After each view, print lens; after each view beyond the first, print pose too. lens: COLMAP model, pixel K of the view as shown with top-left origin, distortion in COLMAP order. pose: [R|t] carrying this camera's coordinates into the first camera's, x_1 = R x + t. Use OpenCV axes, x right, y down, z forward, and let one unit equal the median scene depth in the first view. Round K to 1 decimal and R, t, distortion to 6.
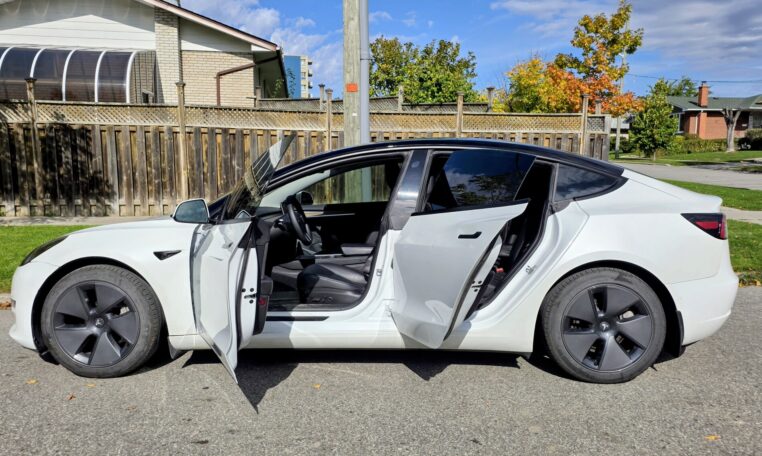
lens RADIAL K [[588.2, 0, 381.0], [0, 588.2, 228.0], [0, 0, 1]] dist [0.130548, -0.167126]
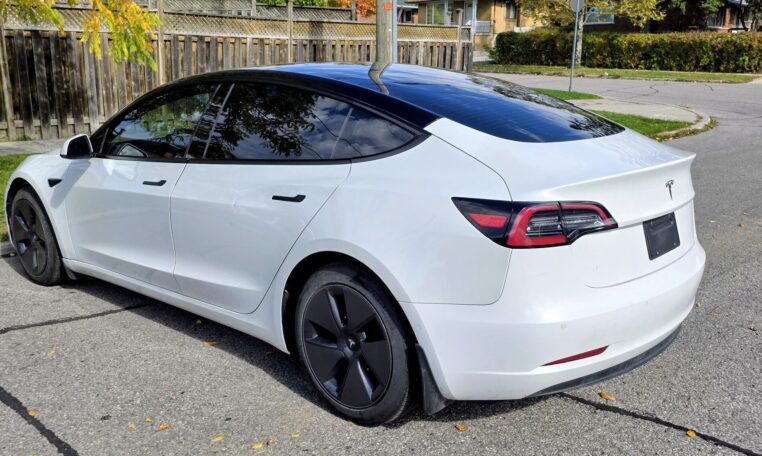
lens RADIAL K [[711.4, 0, 390.0], [0, 711.4, 213.6], [0, 0, 1]] dist [0.120127, -0.190401]
pose [[0.810513, -0.131952, 0.570664, -0.711144], [0.069776, 0.989108, 0.129604, -0.014034], [-0.581549, -0.065228, 0.810892, -0.133500]]
